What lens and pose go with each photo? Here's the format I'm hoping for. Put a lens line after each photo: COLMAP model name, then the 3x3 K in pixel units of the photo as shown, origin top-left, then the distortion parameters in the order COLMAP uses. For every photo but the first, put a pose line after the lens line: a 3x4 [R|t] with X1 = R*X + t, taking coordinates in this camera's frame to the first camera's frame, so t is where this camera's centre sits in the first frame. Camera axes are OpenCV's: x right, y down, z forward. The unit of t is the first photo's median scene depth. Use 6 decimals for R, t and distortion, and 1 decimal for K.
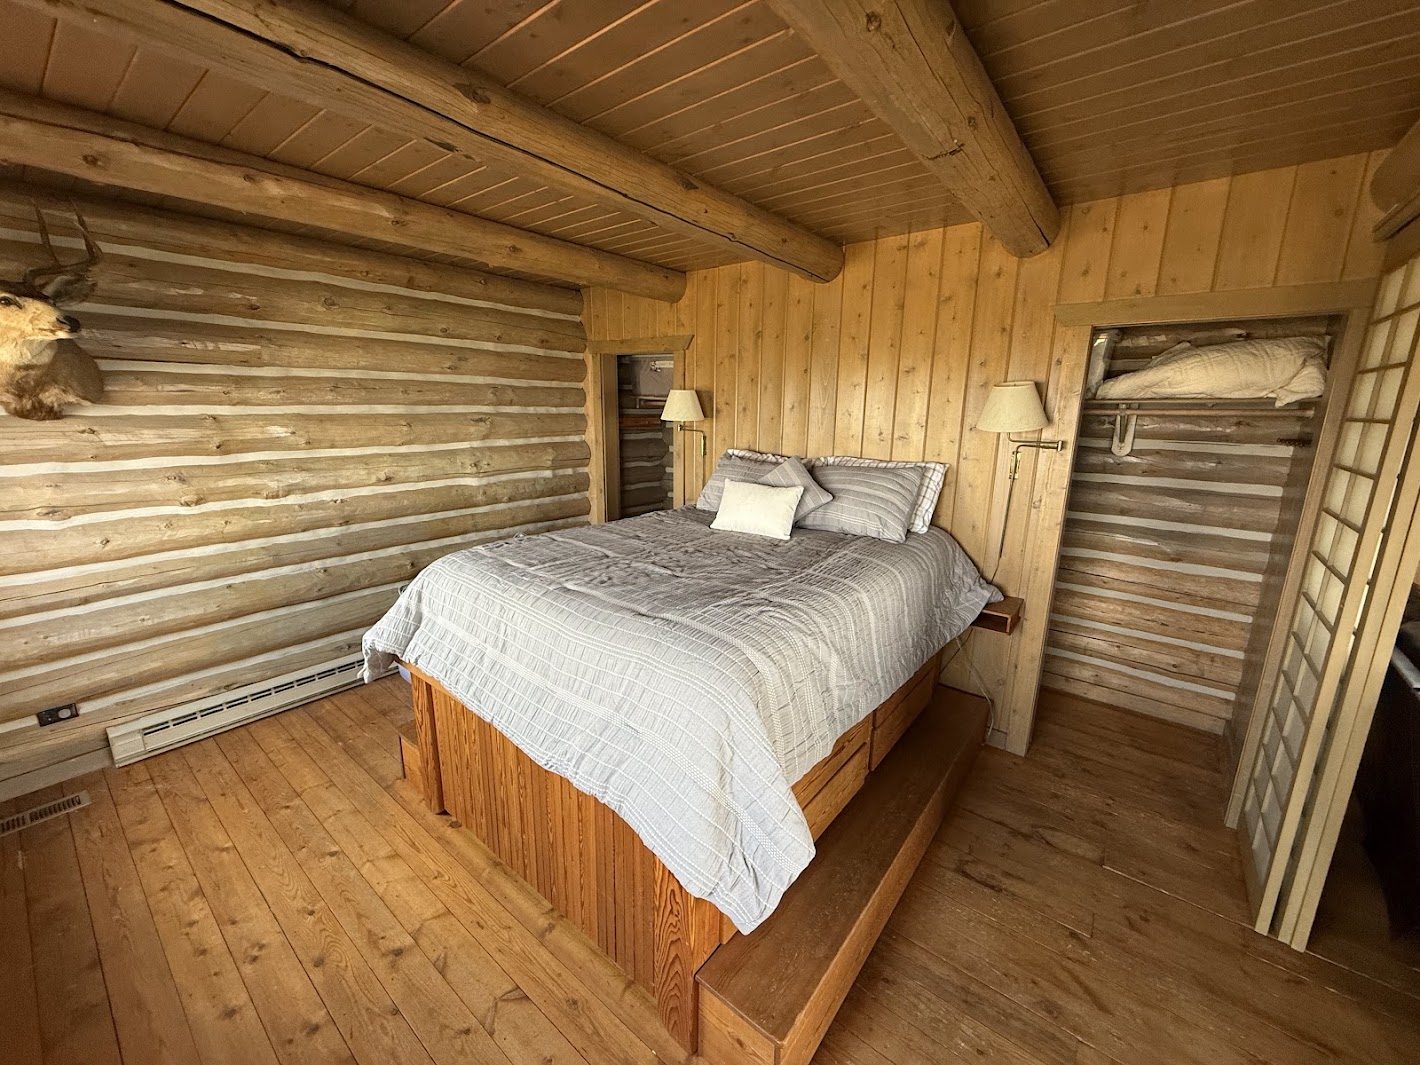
lens RADIAL K [[569.7, 0, 706.3], [0, 569.7, 532.4], [0, 0, 1]] dist [0.021354, 0.000745]
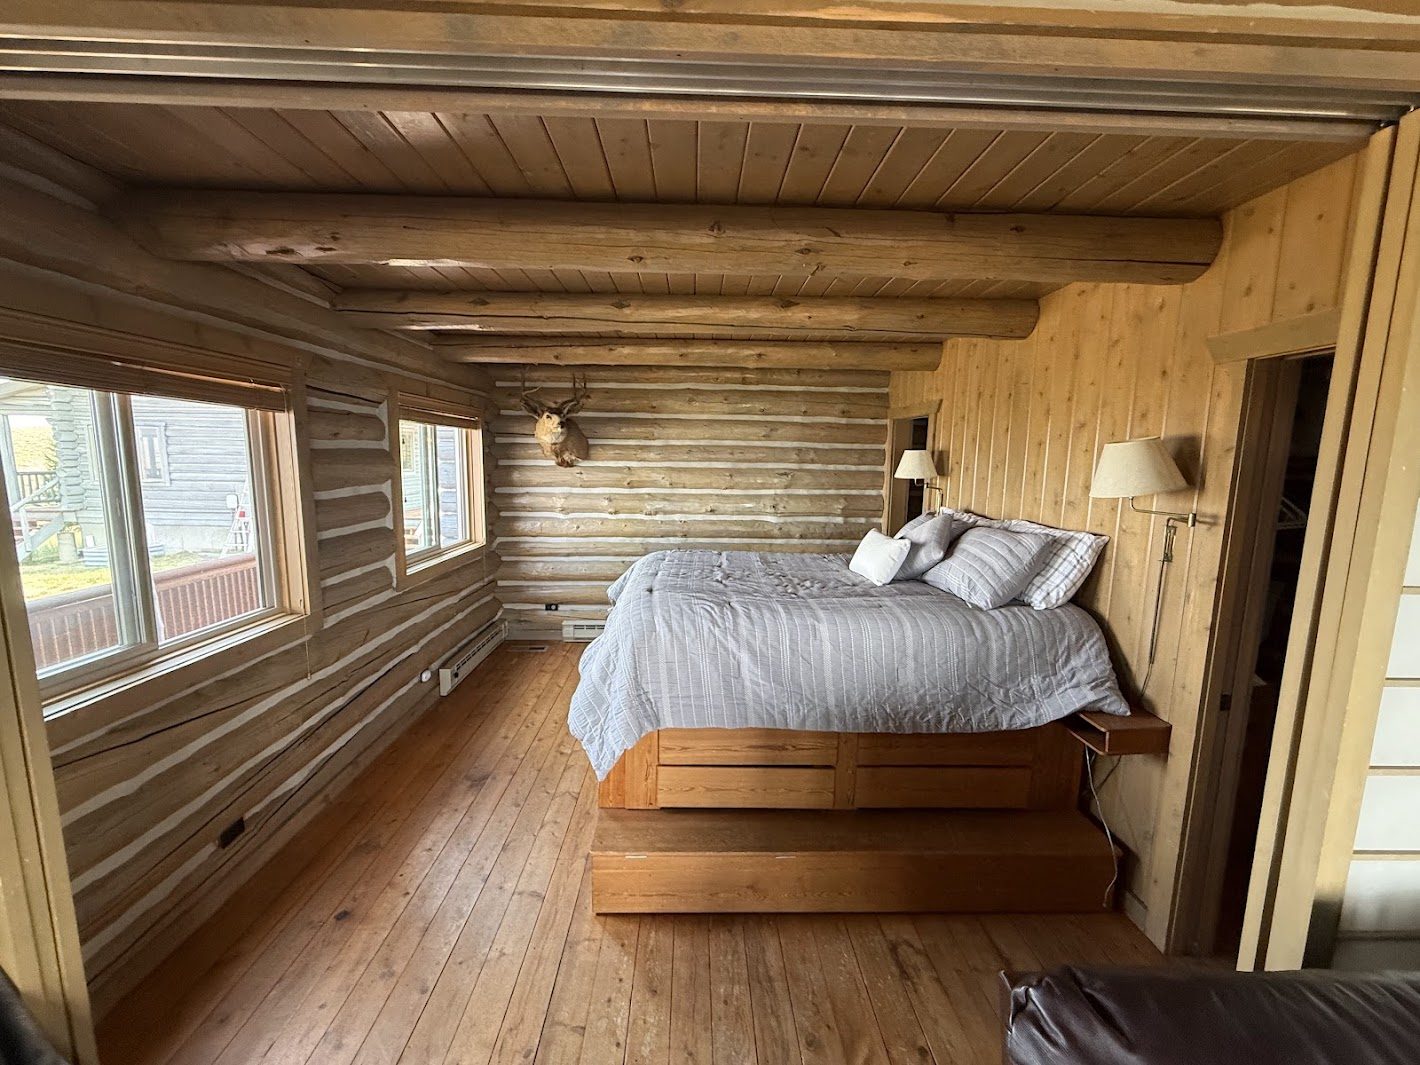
lens RADIAL K [[569.7, 0, 713.2], [0, 569.7, 533.9], [0, 0, 1]] dist [0.021354, 0.000745]
pose [[0.651666, 0.102966, -0.751485, 0.586261], [-0.179705, 0.983495, -0.021080, -0.003202], [0.736911, 0.148782, 0.659413, 0.035844]]
